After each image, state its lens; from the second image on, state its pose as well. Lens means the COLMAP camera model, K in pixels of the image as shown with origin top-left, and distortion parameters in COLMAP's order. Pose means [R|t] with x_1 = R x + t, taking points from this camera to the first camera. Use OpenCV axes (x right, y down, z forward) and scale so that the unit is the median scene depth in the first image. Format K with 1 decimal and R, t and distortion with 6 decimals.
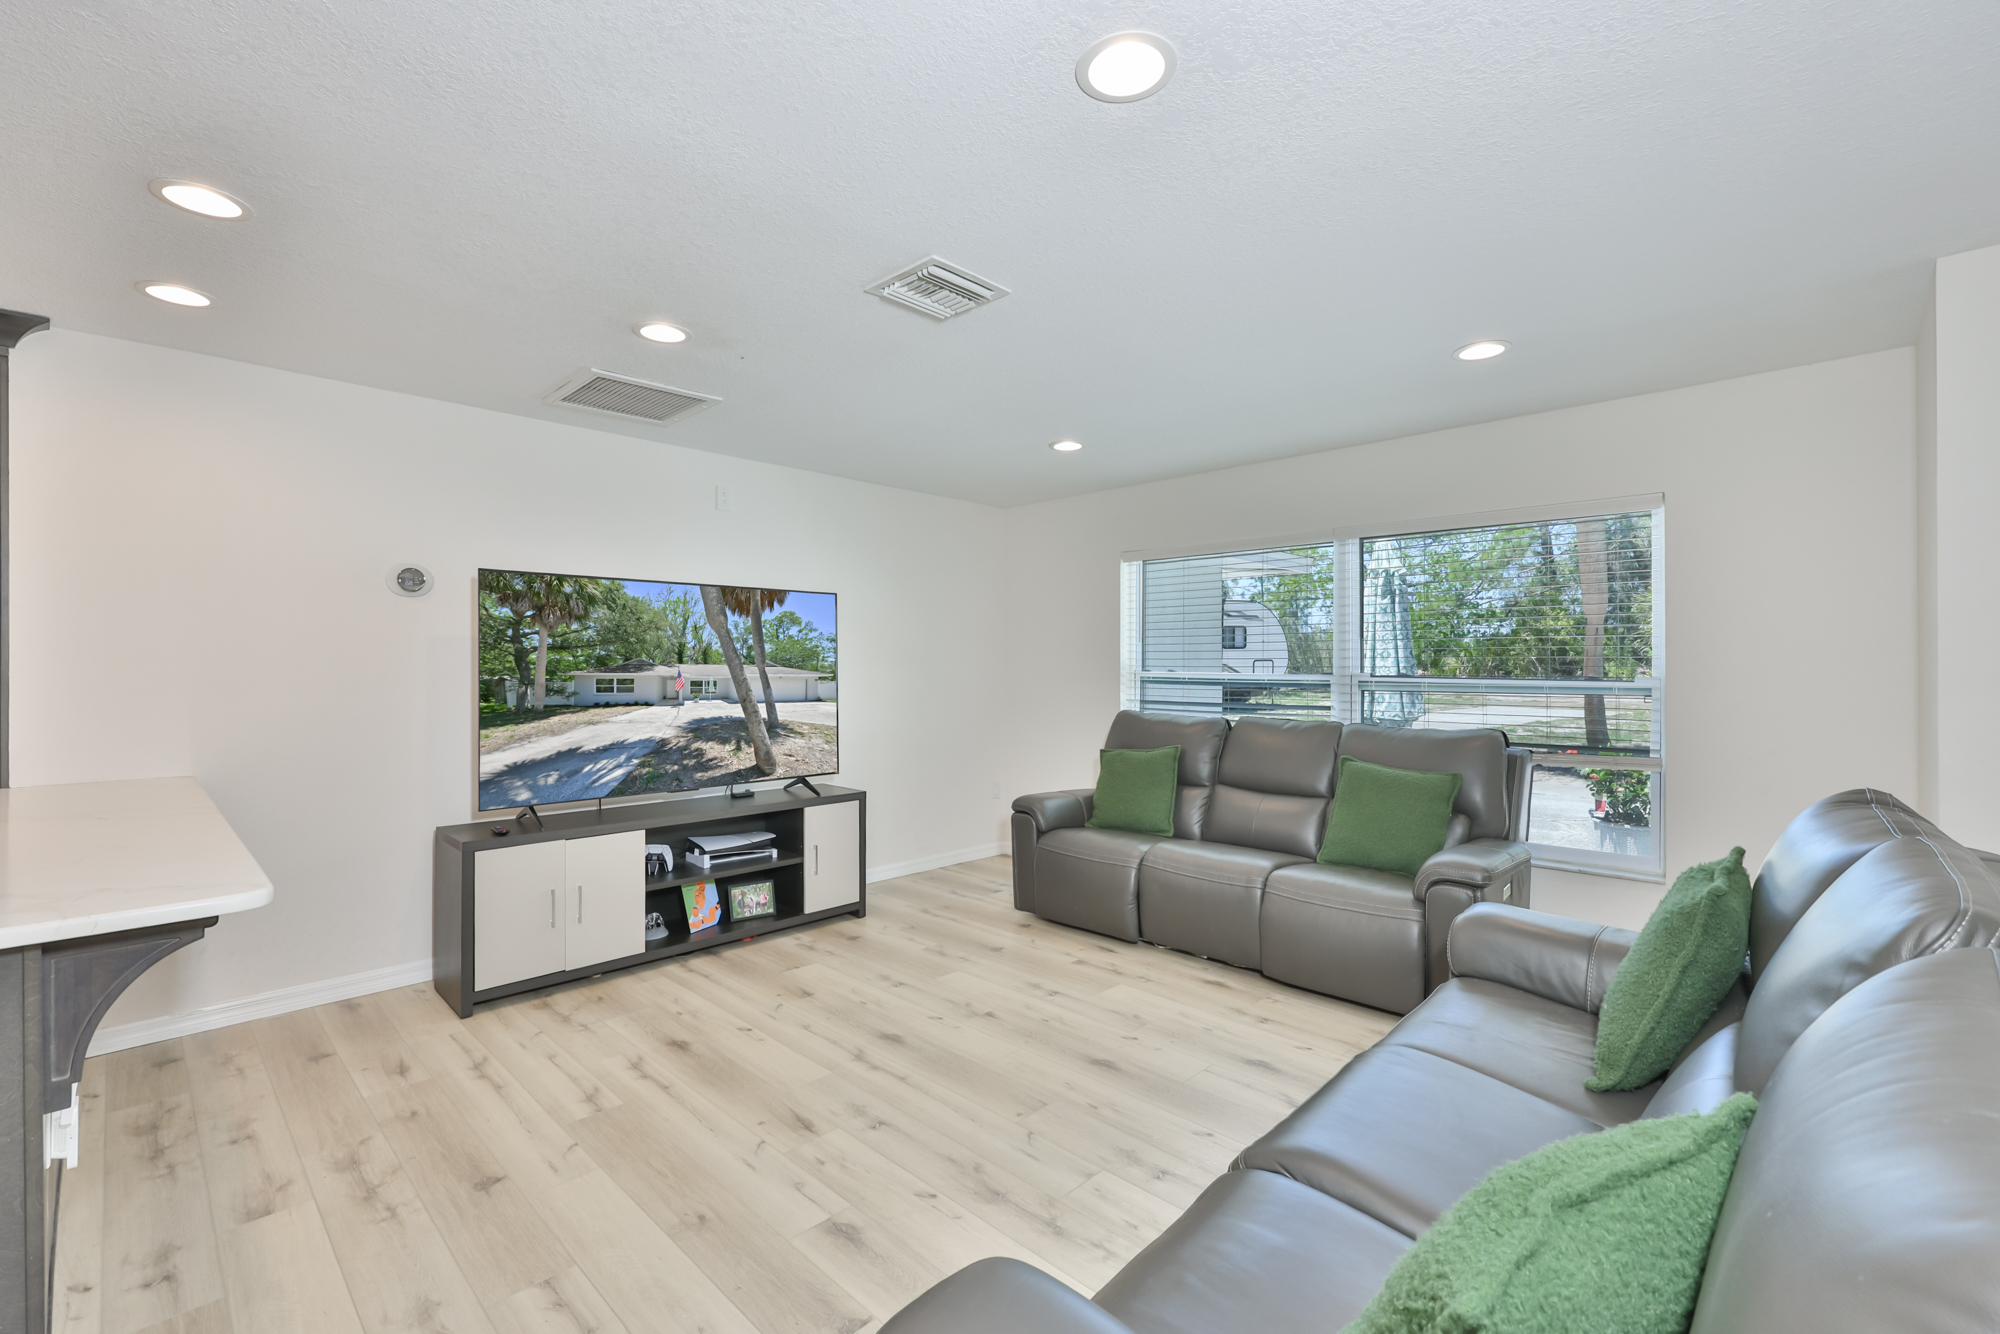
lens RADIAL K [[871.6, 0, 1012.7], [0, 871.6, 657.8], [0, 0, 1]] dist [-0.002516, 0.001078]
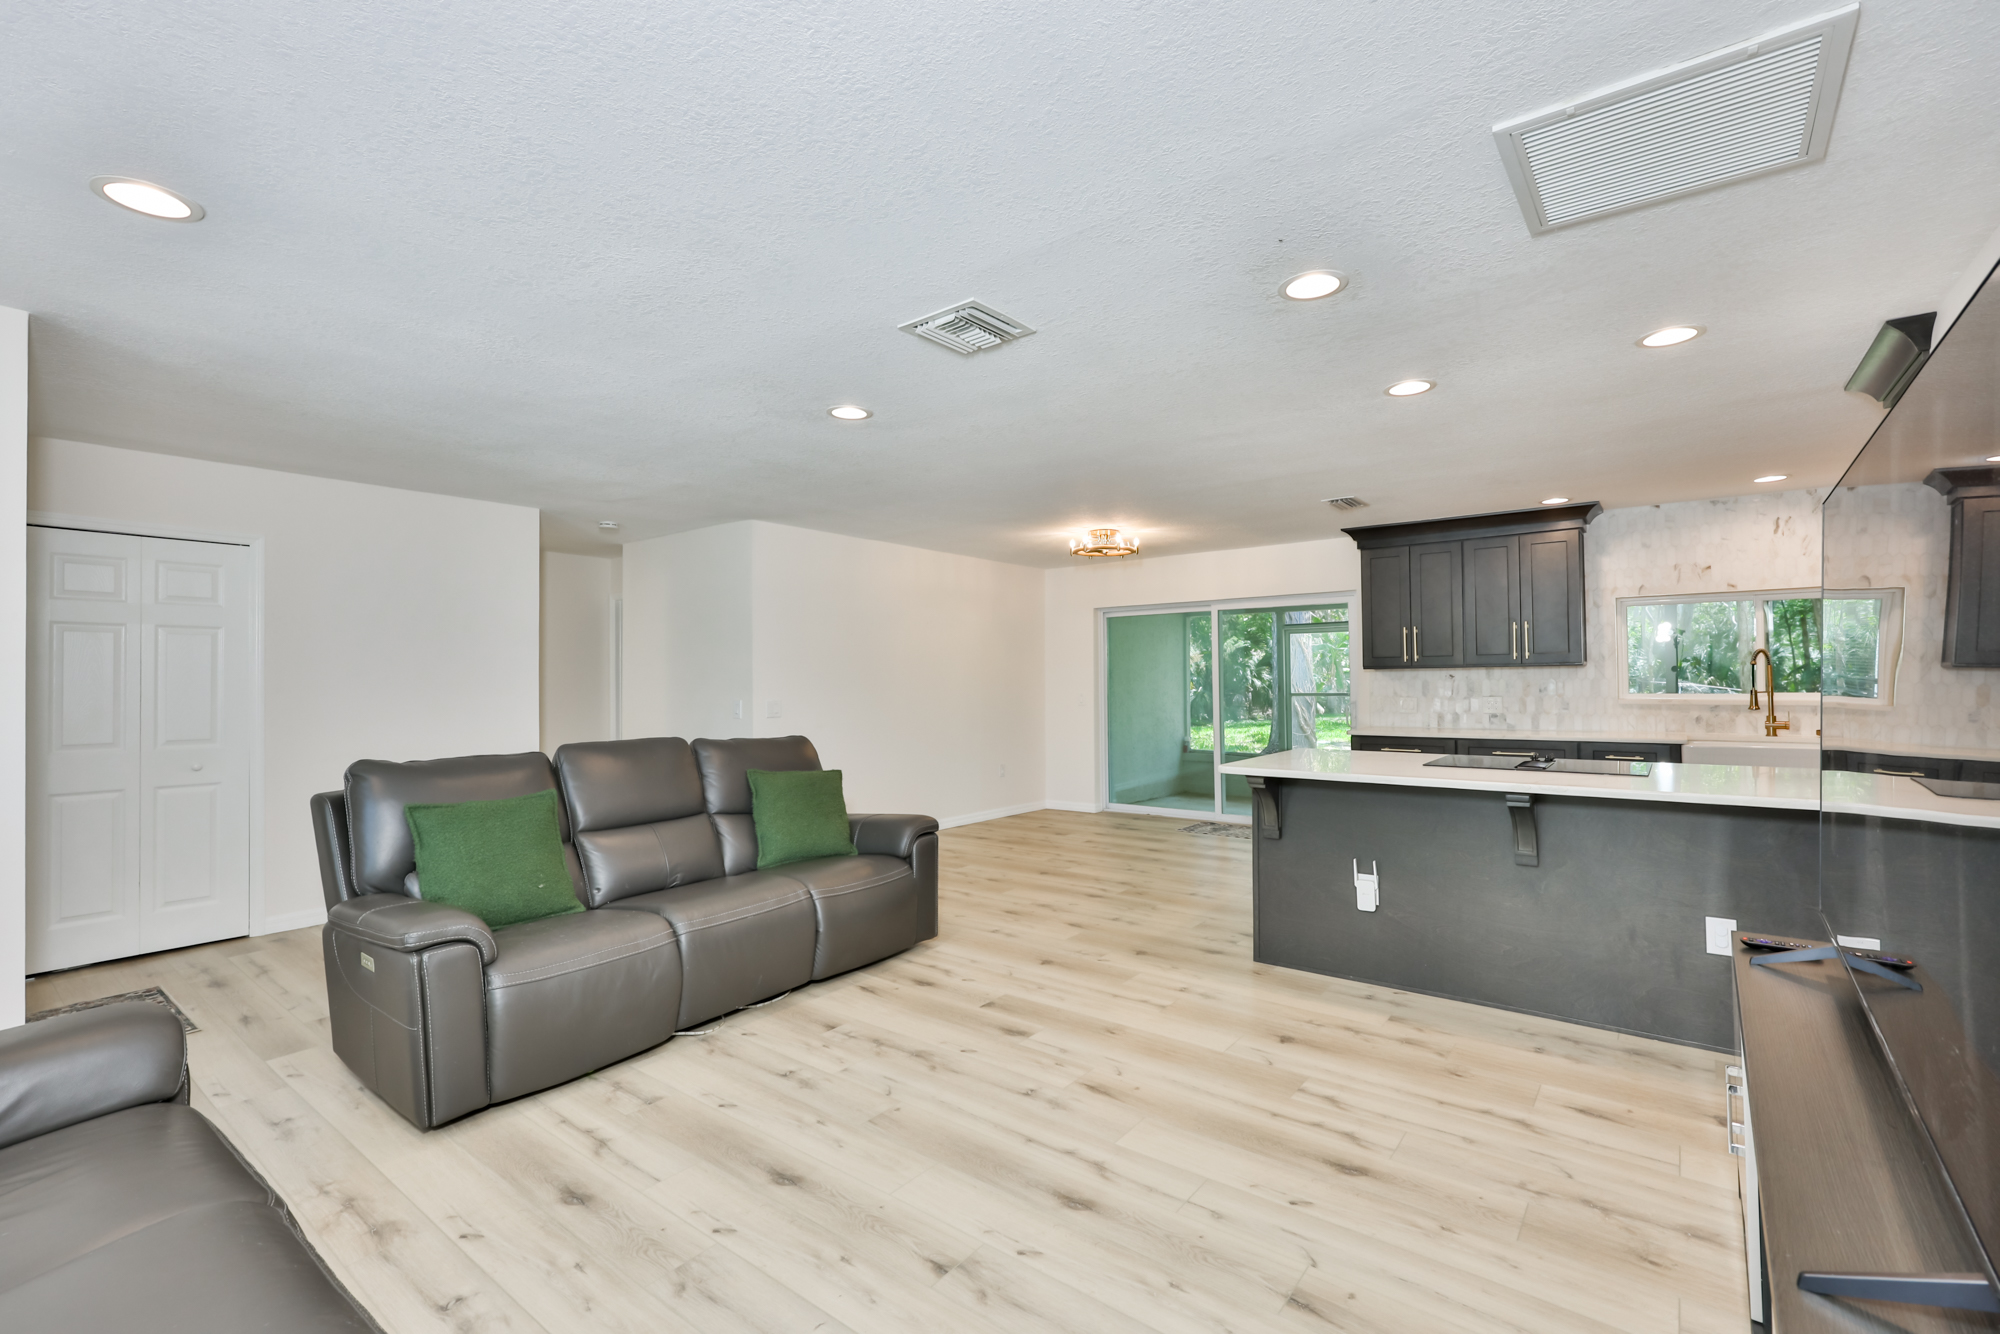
lens RADIAL K [[853.6, 0, 999.5], [0, 853.6, 692.7], [0, 0, 1]] dist [-0.001919, -0.001017]
pose [[-0.995230, 0.010047, -0.097037, -0.014734], [0.009164, 0.999912, 0.009543, 0.022677], [0.097124, 0.008608, -0.995235, 1.571896]]
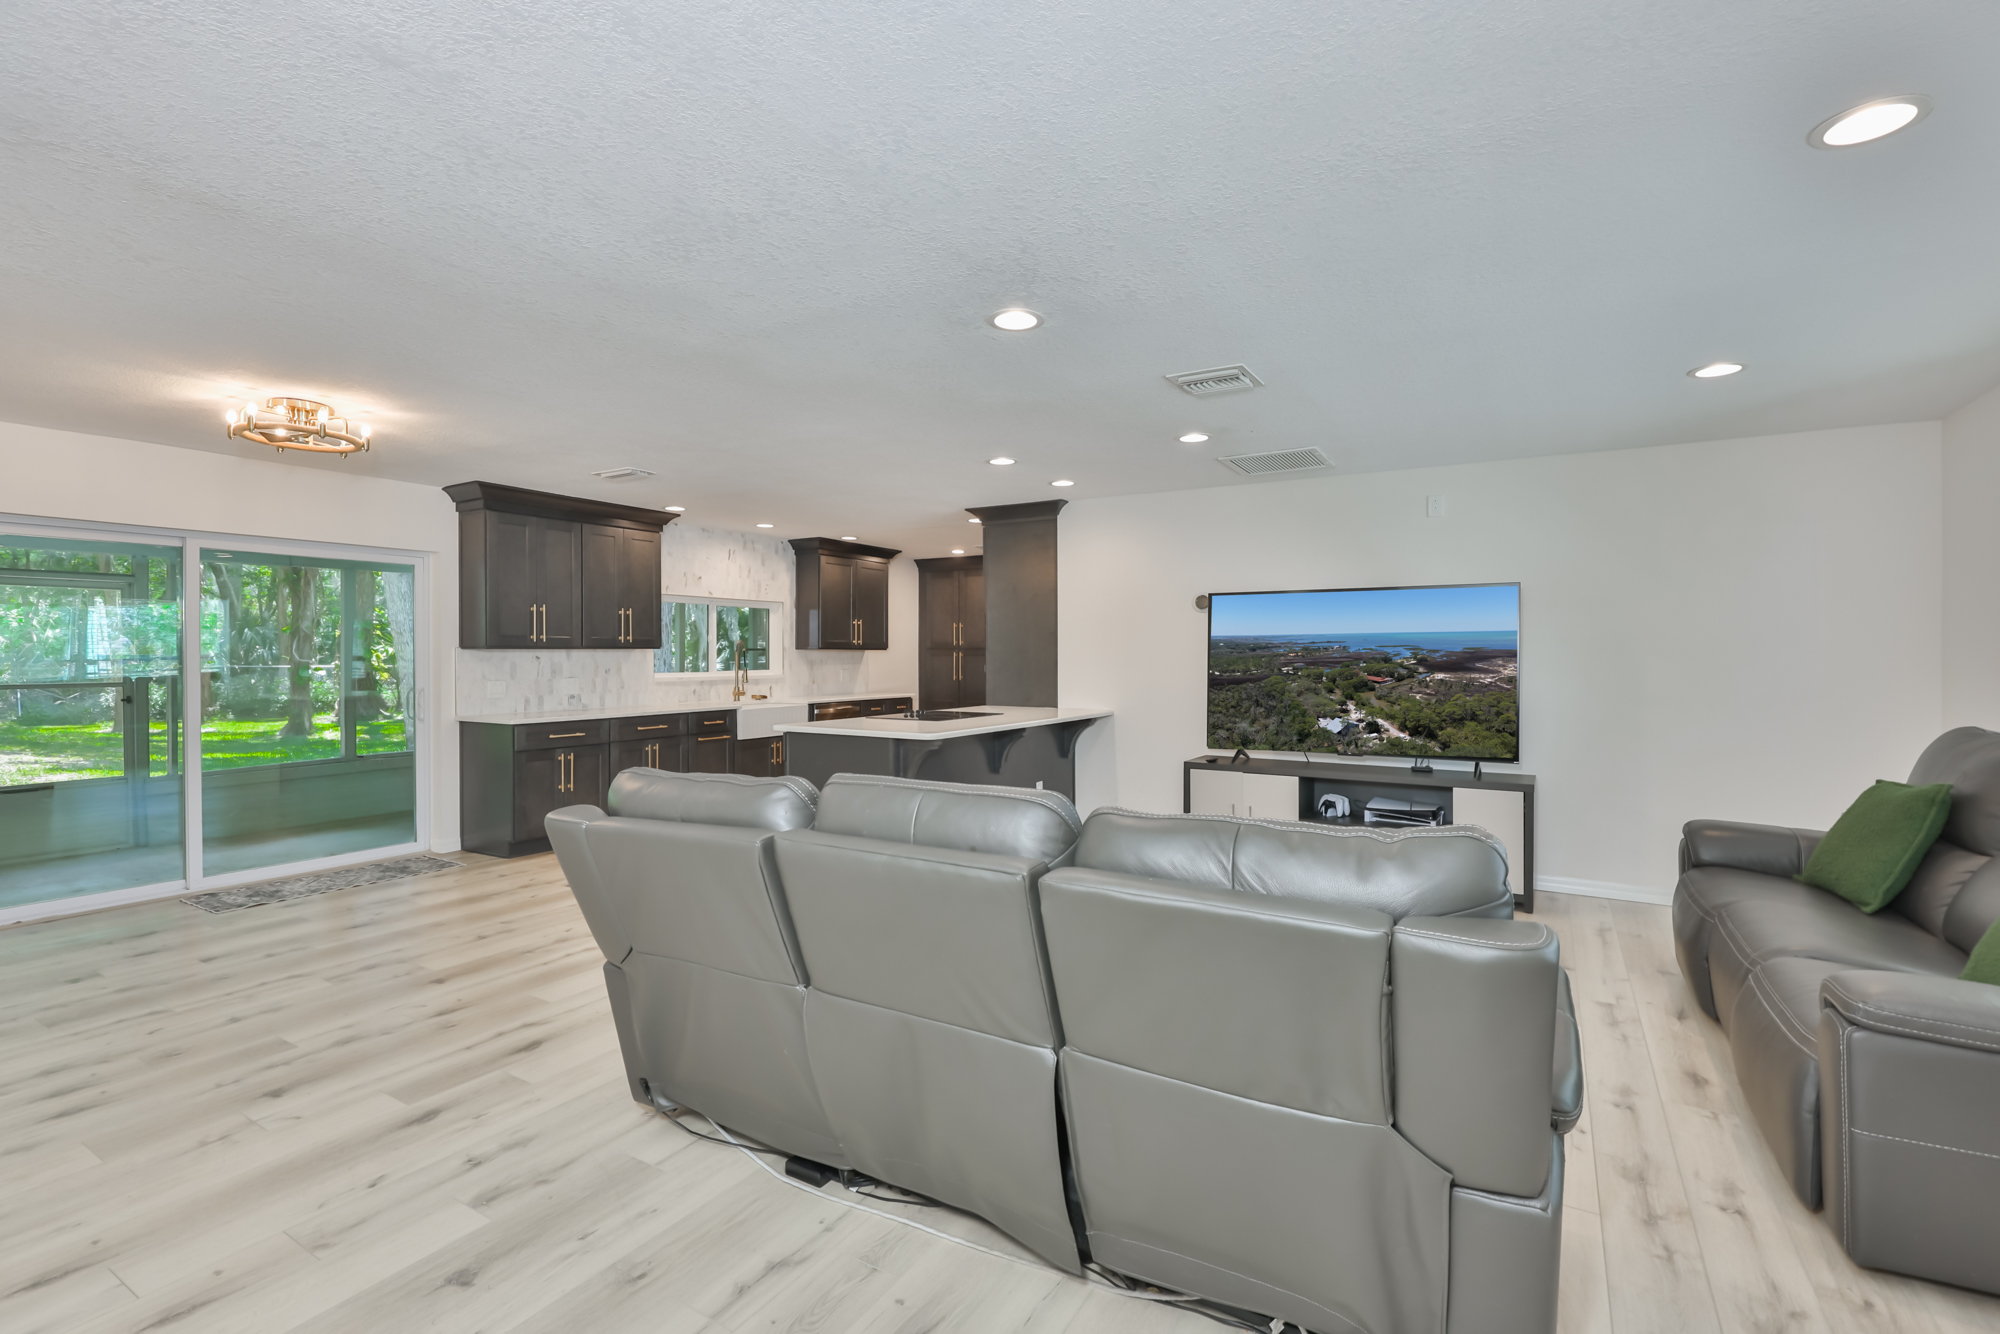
lens RADIAL K [[905.4, 0, 986.4], [0, 905.4, 667.1], [0, 0, 1]] dist [-0.000121, -0.000093]
pose [[0.212187, 0.010835, -0.977169, 0.952308], [0.003317, 0.999925, 0.011807, 0.012756], [0.977223, -0.005747, 0.212136, 0.273447]]
